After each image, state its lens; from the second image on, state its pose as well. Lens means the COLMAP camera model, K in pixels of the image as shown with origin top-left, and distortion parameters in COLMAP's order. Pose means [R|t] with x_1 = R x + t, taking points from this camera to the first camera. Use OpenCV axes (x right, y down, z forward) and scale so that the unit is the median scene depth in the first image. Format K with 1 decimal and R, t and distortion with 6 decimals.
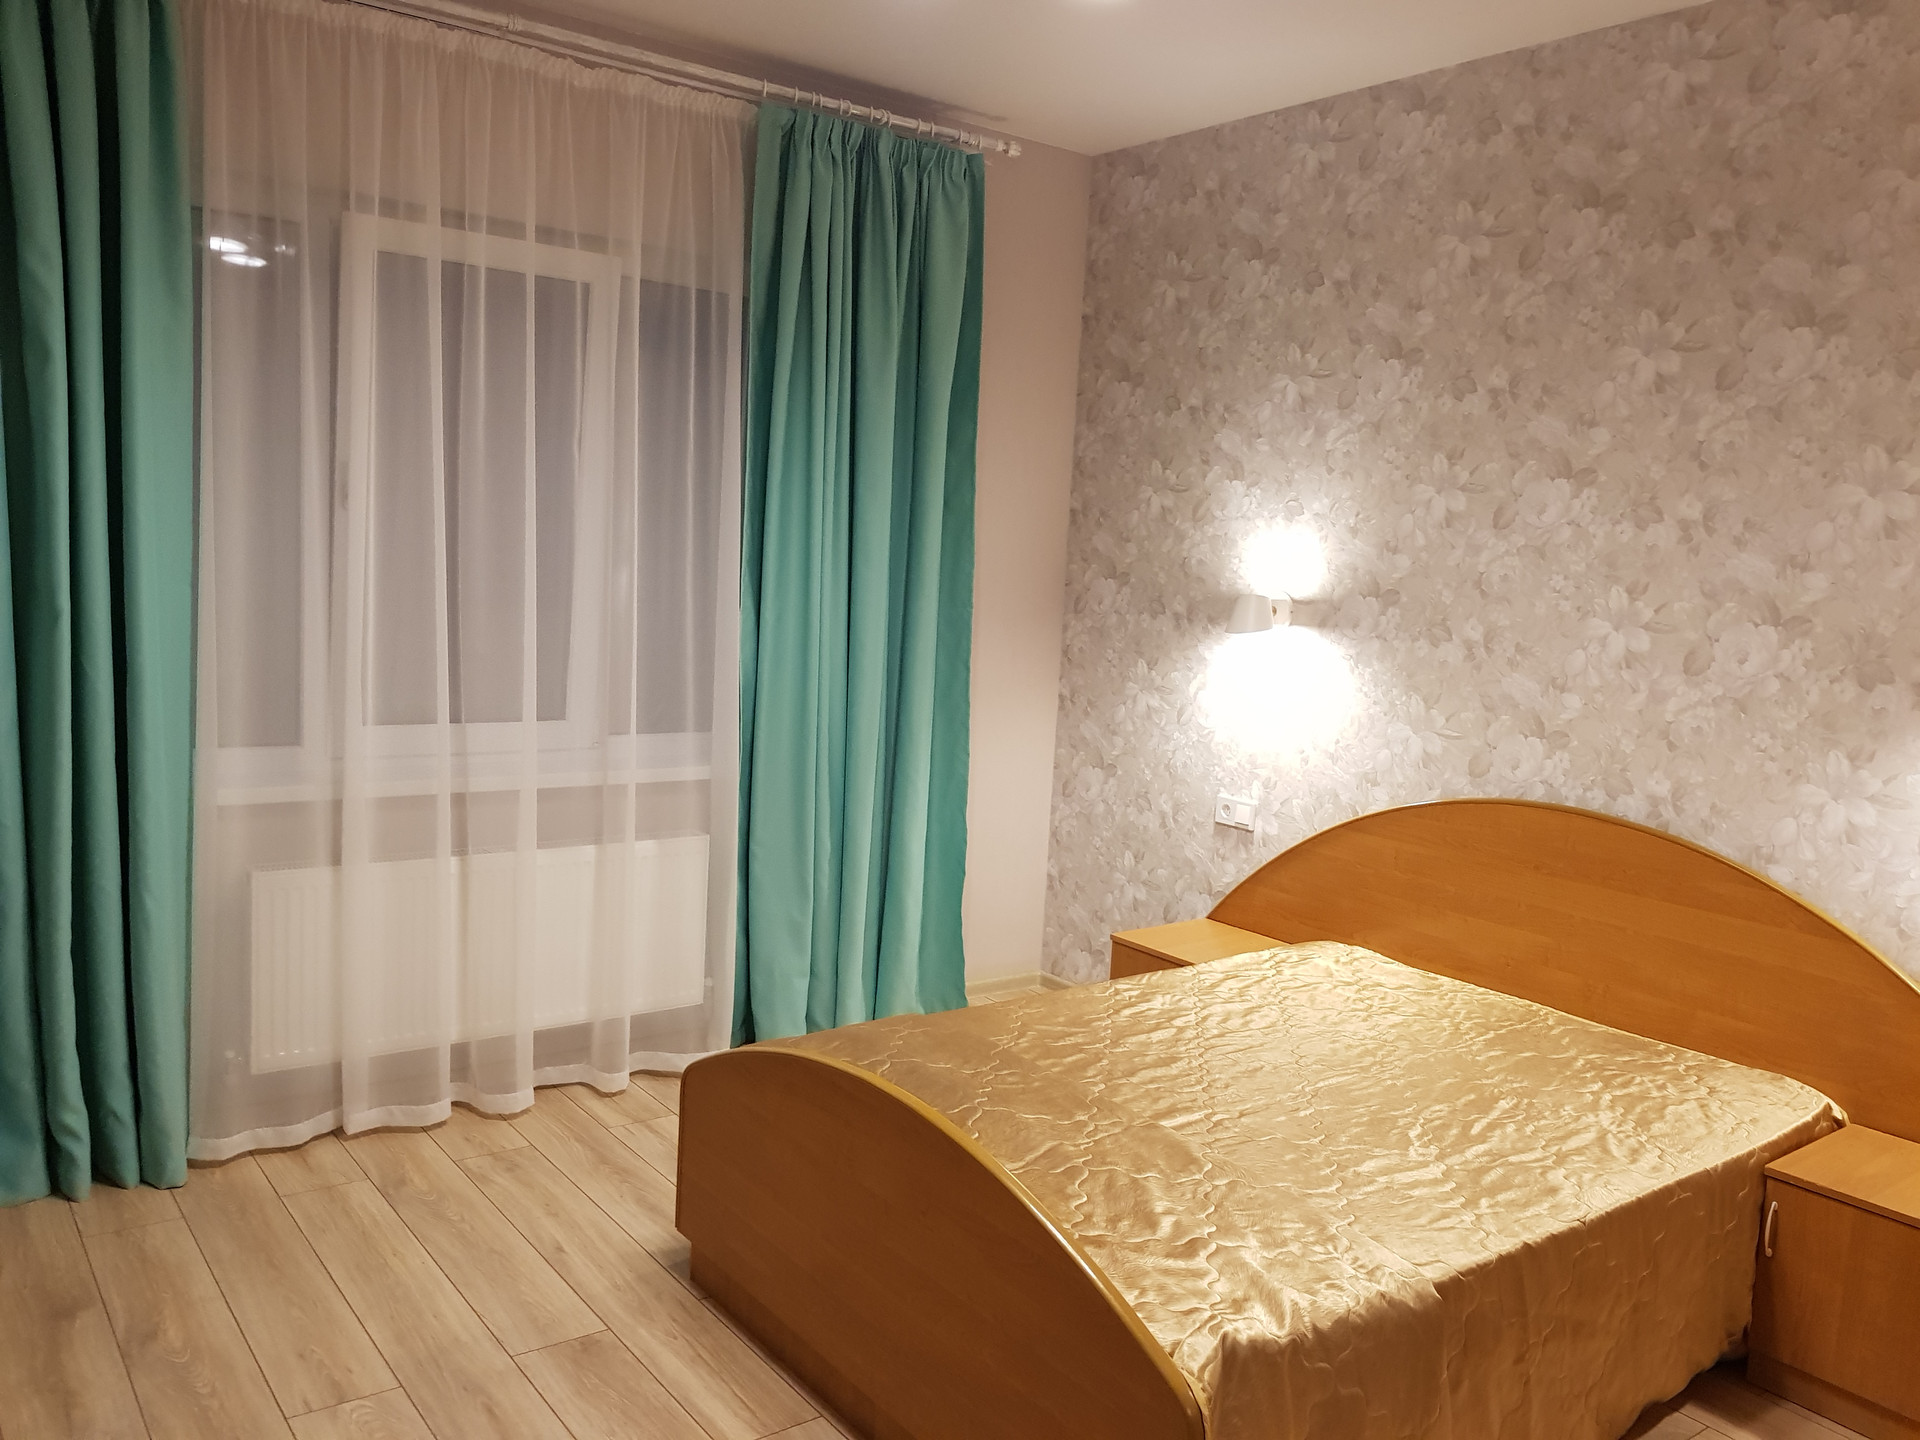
lens RADIAL K [[1442.6, 0, 960.0], [0, 1442.6, 720.0], [0, 0, 1]] dist [-0.037511, -0.004020]
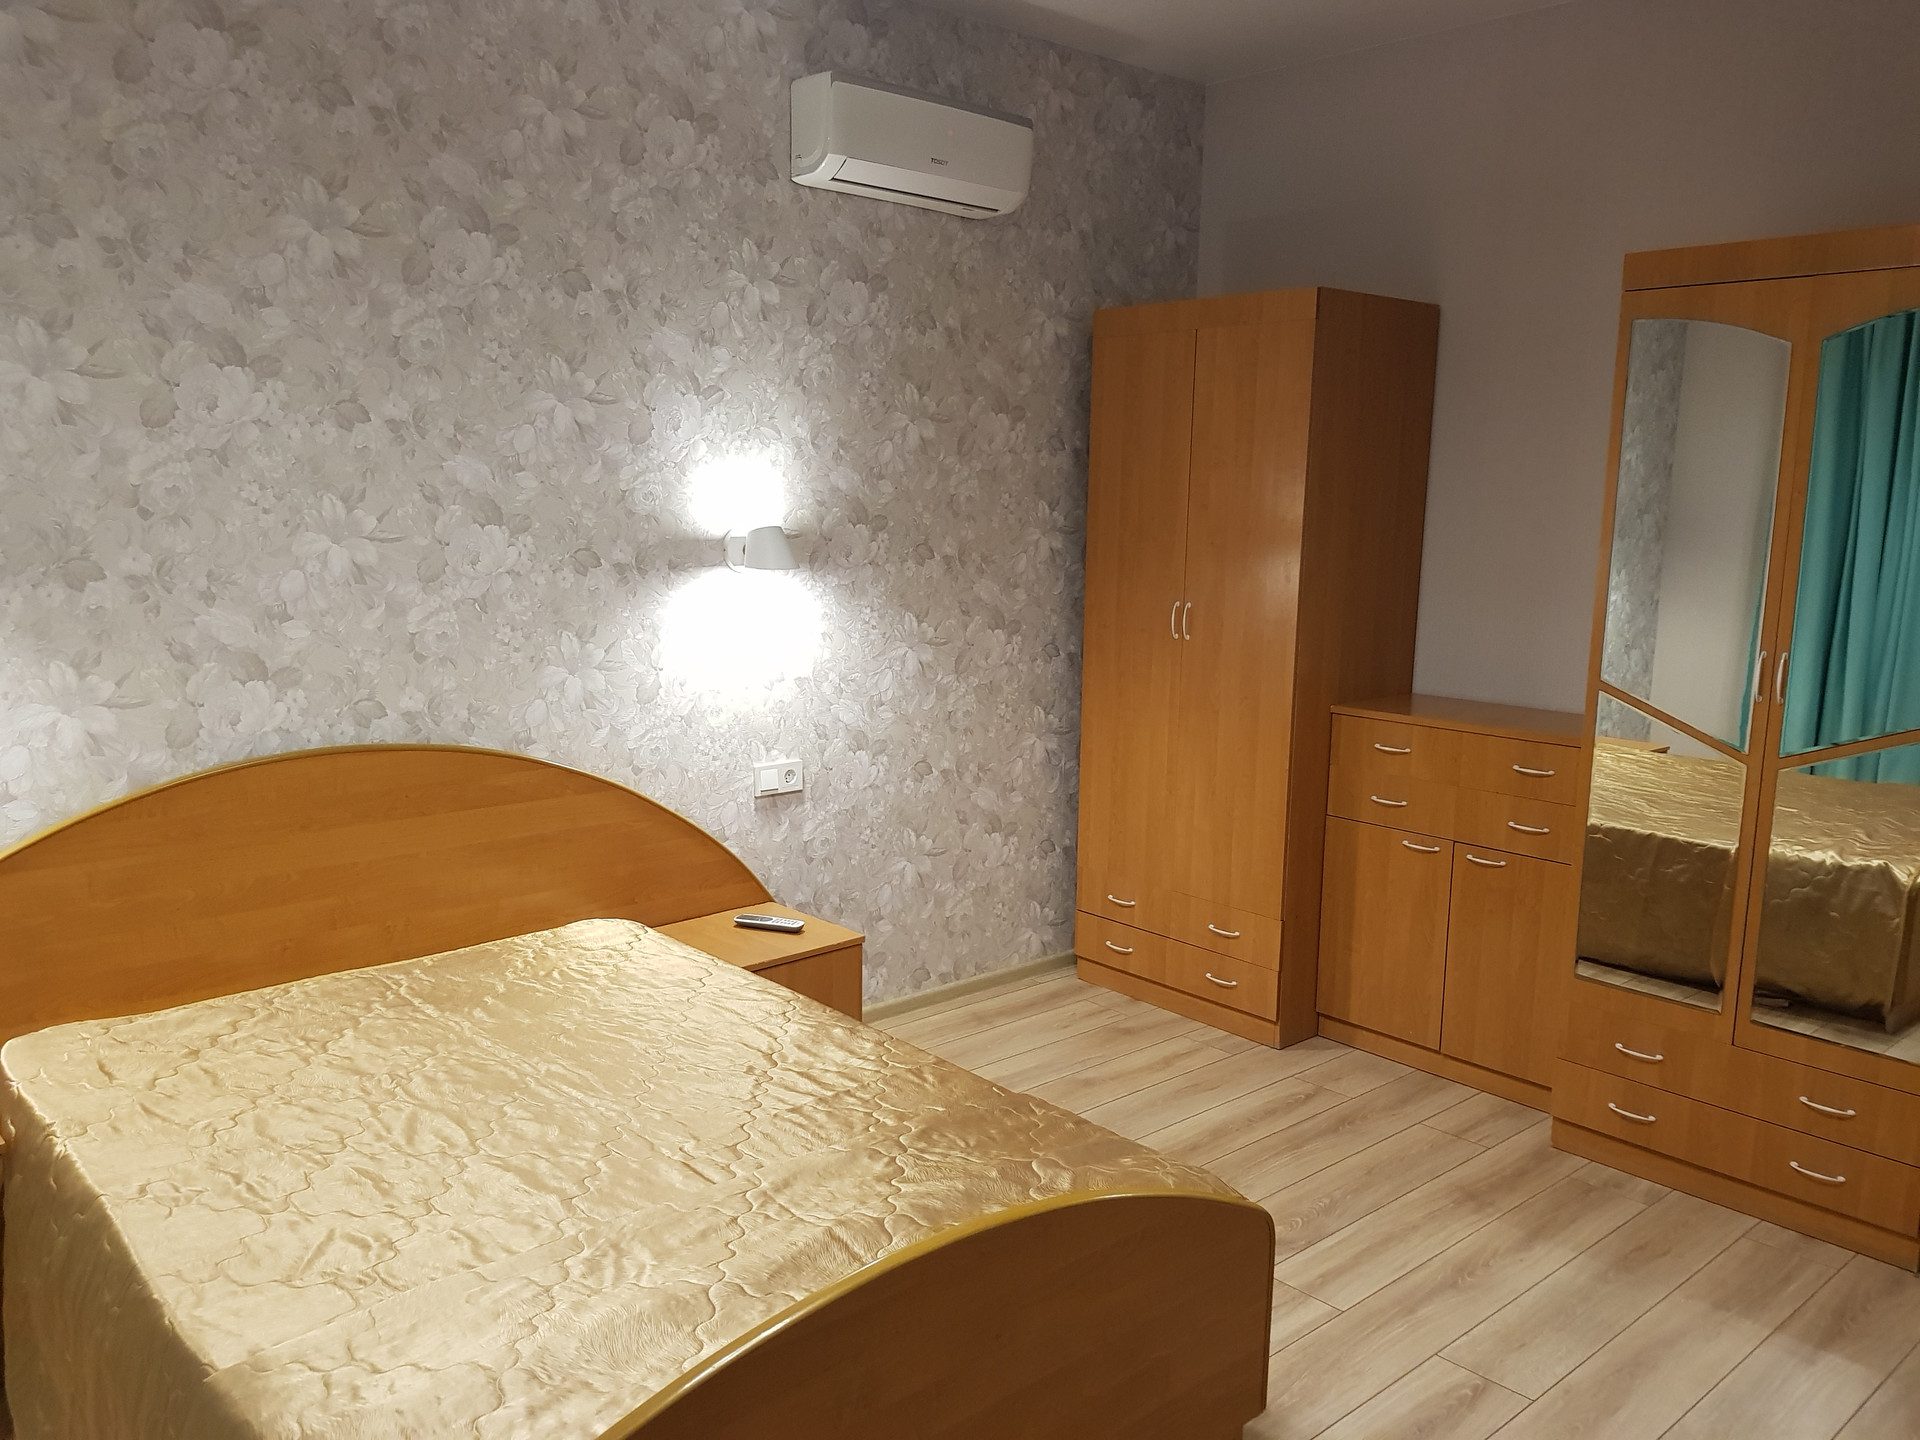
lens RADIAL K [[1500.1, 0, 961.9], [0, 1500.1, 783.9], [0, 0, 1]] dist [-0.002420, -0.035085]
pose [[-0.087900, -0.237539, 0.967393, -0.581402], [0.102347, 0.963859, 0.245970, -0.120158], [-0.990858, 0.120631, -0.060412, 0.757242]]
